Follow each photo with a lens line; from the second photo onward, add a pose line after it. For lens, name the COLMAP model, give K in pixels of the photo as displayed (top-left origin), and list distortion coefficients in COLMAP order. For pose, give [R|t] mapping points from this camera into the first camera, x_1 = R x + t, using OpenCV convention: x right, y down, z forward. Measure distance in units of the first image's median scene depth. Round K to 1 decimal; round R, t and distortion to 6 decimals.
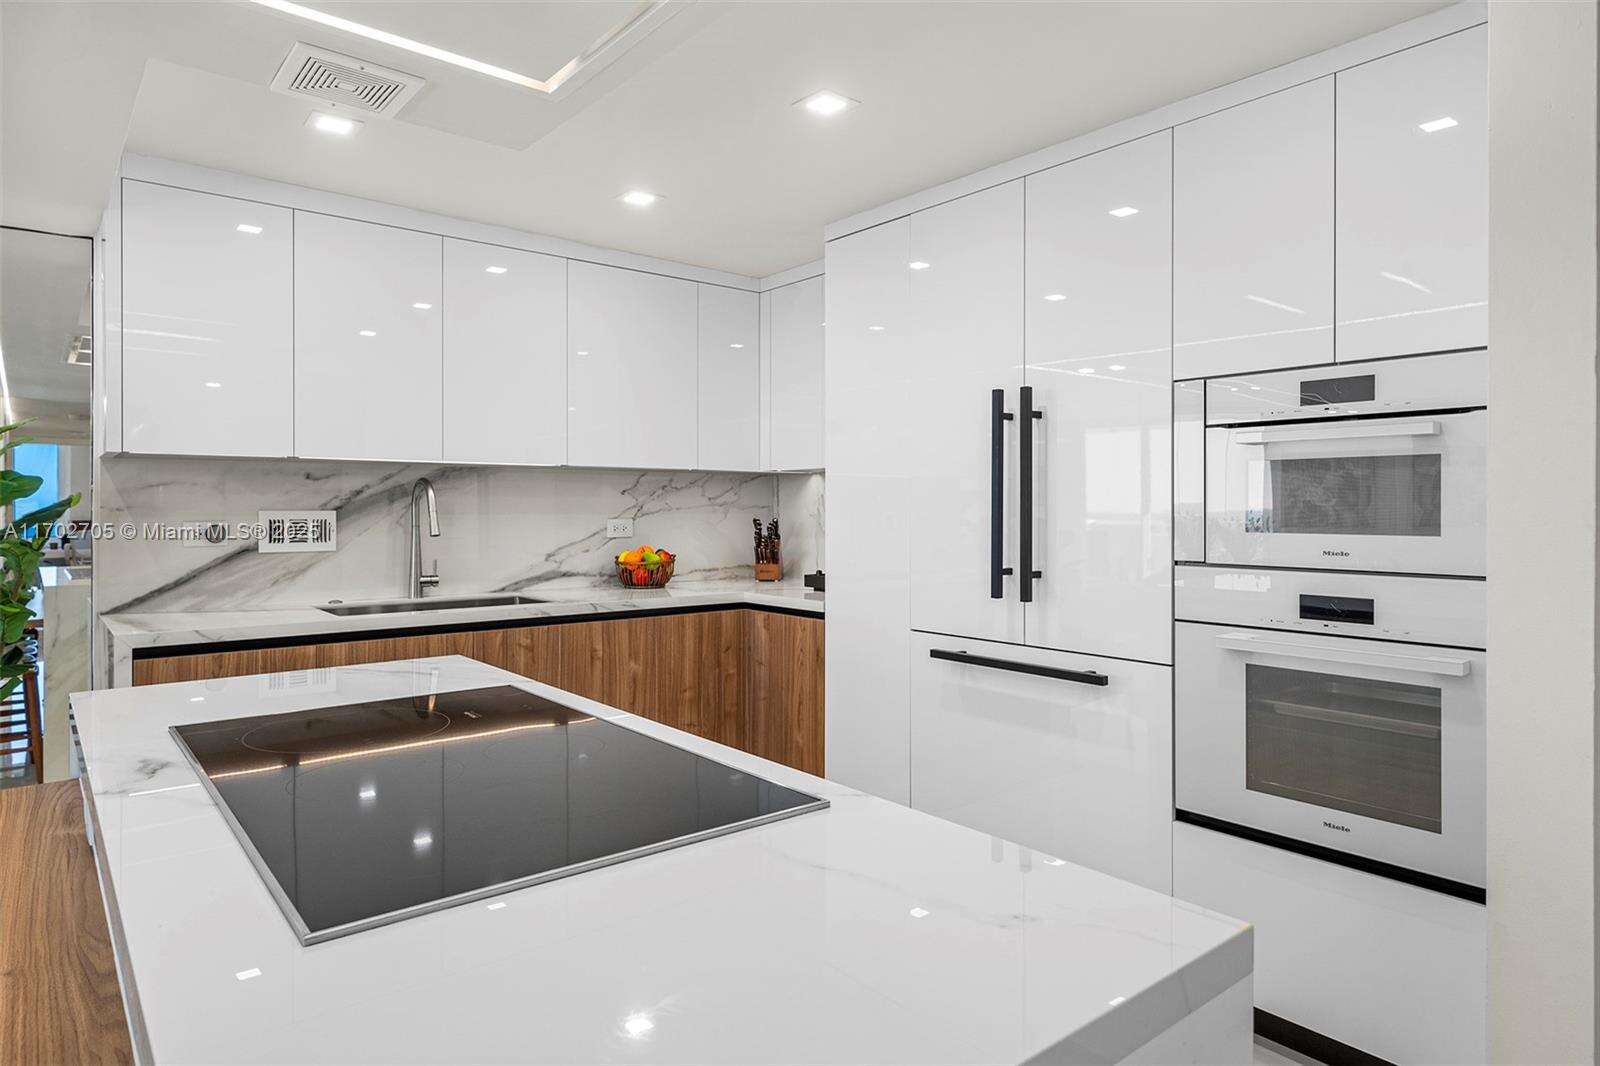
lens RADIAL K [[933.2, 0, 801.6], [0, 933.2, 508.2], [0, 0, 1]] dist [0.003190, 0.000182]
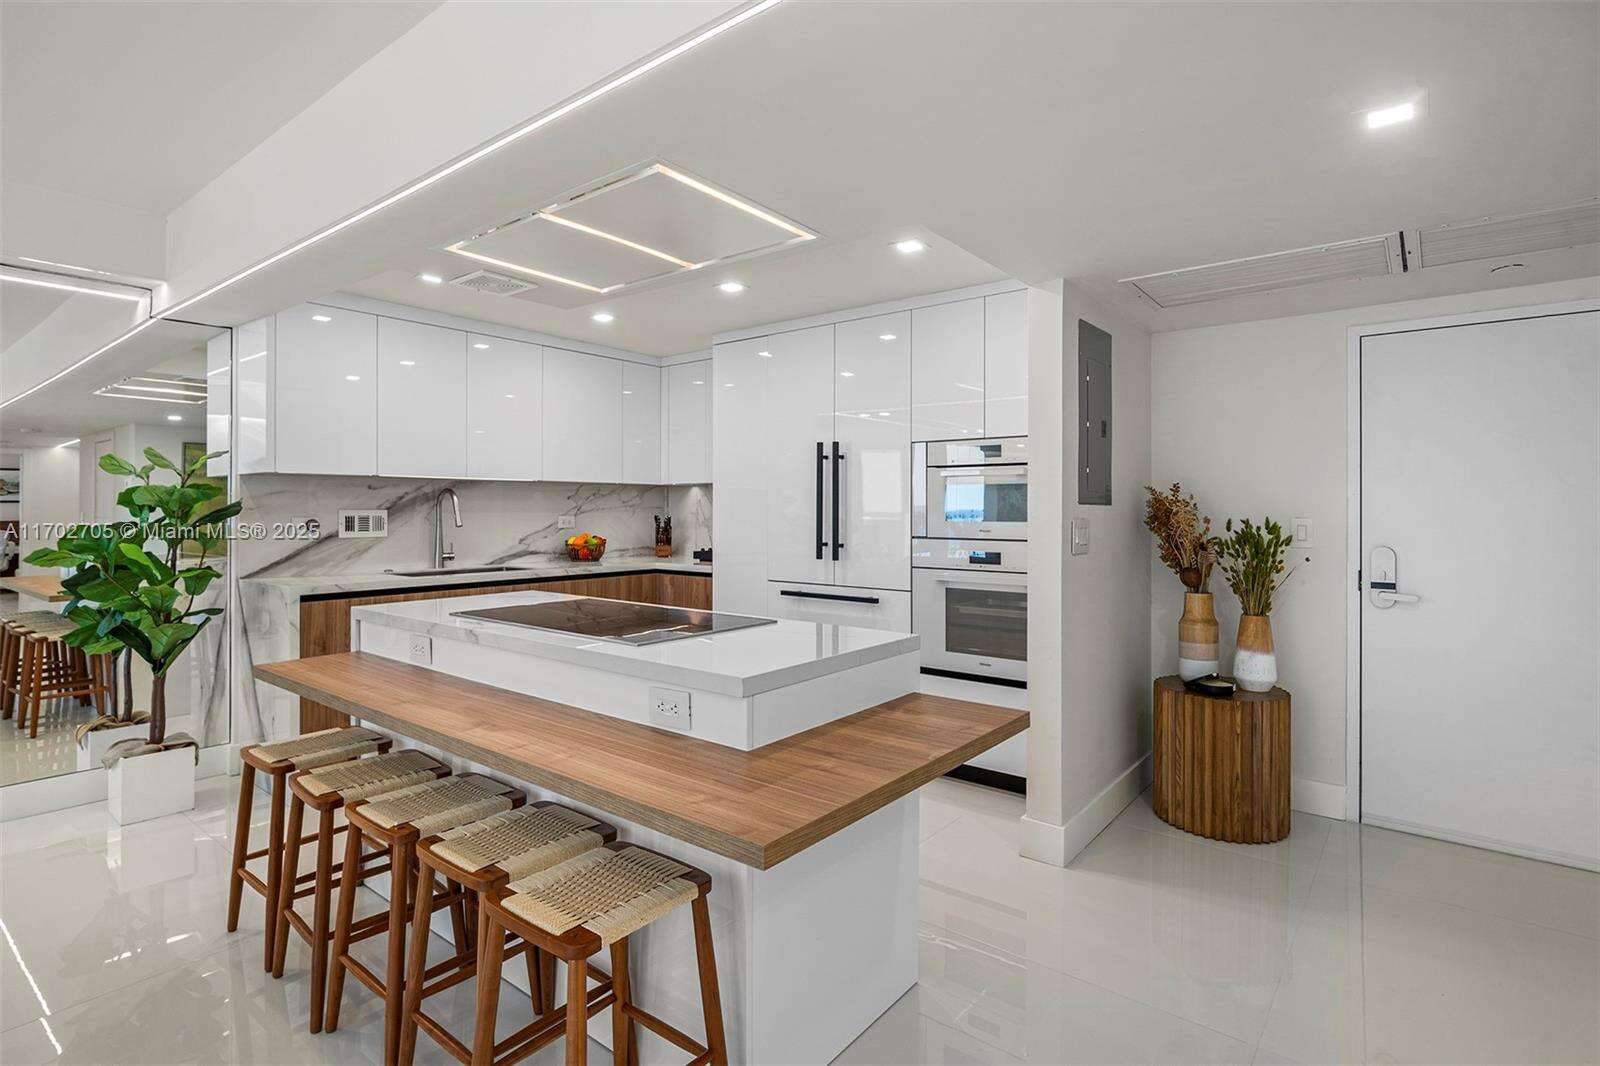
lens RADIAL K [[779.8, 0, 796.2], [0, 779.8, 499.3], [0, 0, 1]] dist [-0.000392, -0.000011]
pose [[0.977773, 0.003485, 0.209639, -0.117910], [-0.000967, 0.999926, -0.012113, 0.000100], [-0.209666, 0.011641, 0.977704, -0.359594]]
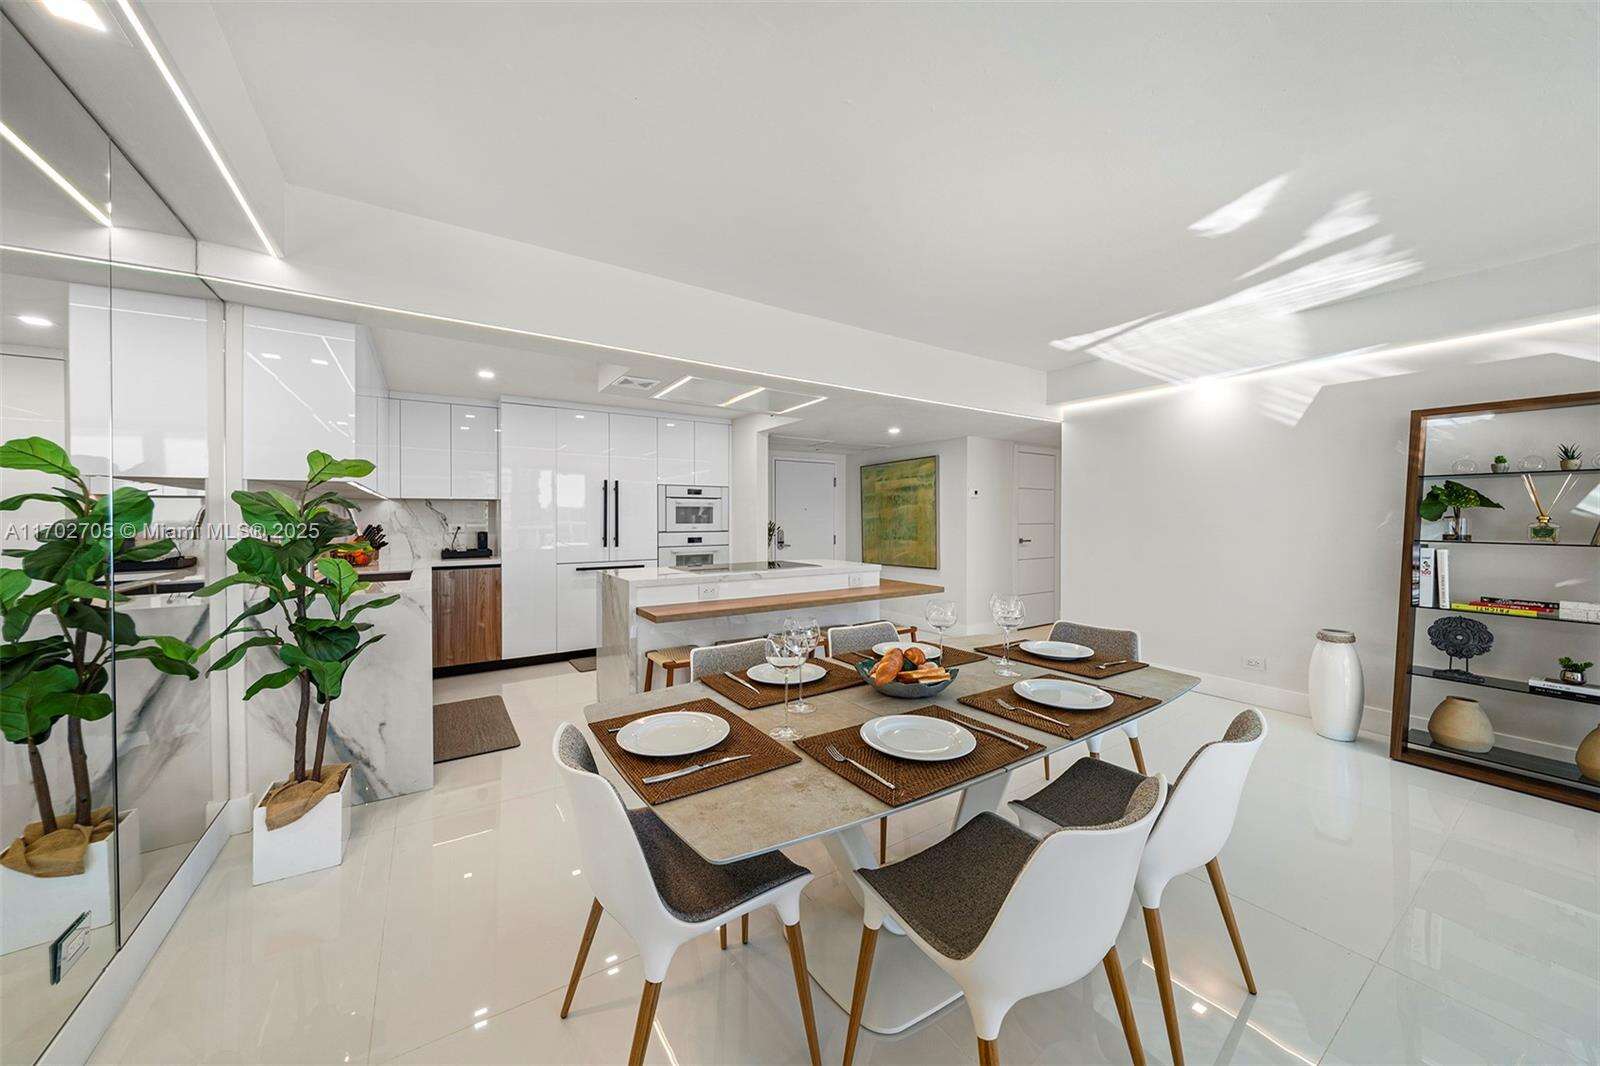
lens RADIAL K [[550.0, 0, 800.0], [0, 550.0, 533.0], [0, 0, 1]] dist [0.000505, 0.000052]
pose [[0.091195, -0.014973, 0.995720, -1.255638], [0.012283, 0.999828, 0.013909, 0.026131], [-0.995757, 0.010962, 0.091363, 0.150578]]
